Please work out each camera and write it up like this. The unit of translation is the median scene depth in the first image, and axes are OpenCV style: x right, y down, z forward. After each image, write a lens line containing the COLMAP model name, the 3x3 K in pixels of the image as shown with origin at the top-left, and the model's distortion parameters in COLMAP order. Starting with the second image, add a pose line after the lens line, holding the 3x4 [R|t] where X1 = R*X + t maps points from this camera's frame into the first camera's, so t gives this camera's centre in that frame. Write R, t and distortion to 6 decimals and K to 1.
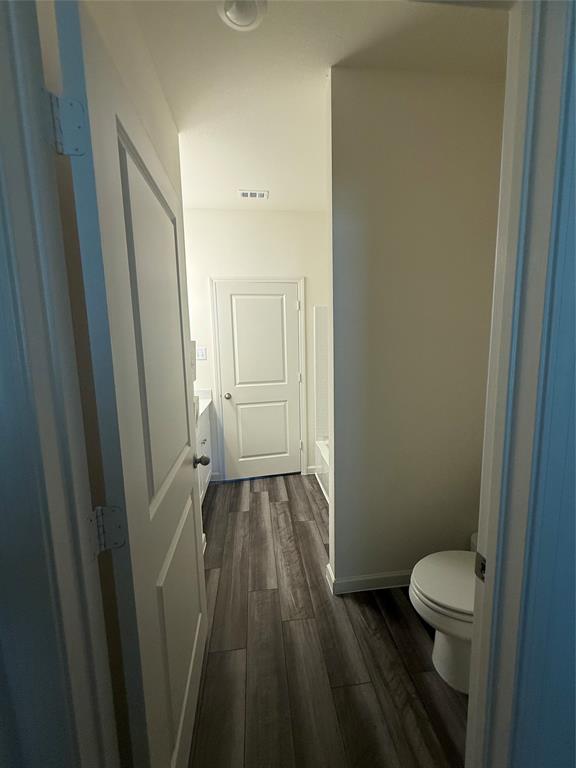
lens RADIAL K [[311.1, 0, 290.1], [0, 311.1, 383.0], [0, 0, 1]] dist [0.000793, 0.000200]
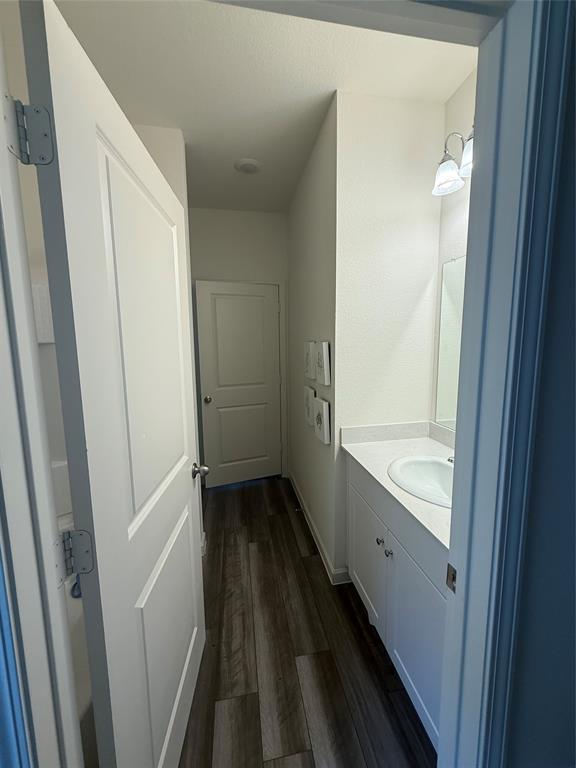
lens RADIAL K [[311.1, 0, 287.6], [0, 311.1, 382.4], [0, 0, 1]] dist [0.000793, 0.000200]
pose [[-0.997775, 0.050916, -0.043047, -0.138668], [0.038178, 0.965604, 0.257199, -0.219954], [0.054662, 0.254983, -0.965399, 1.617197]]
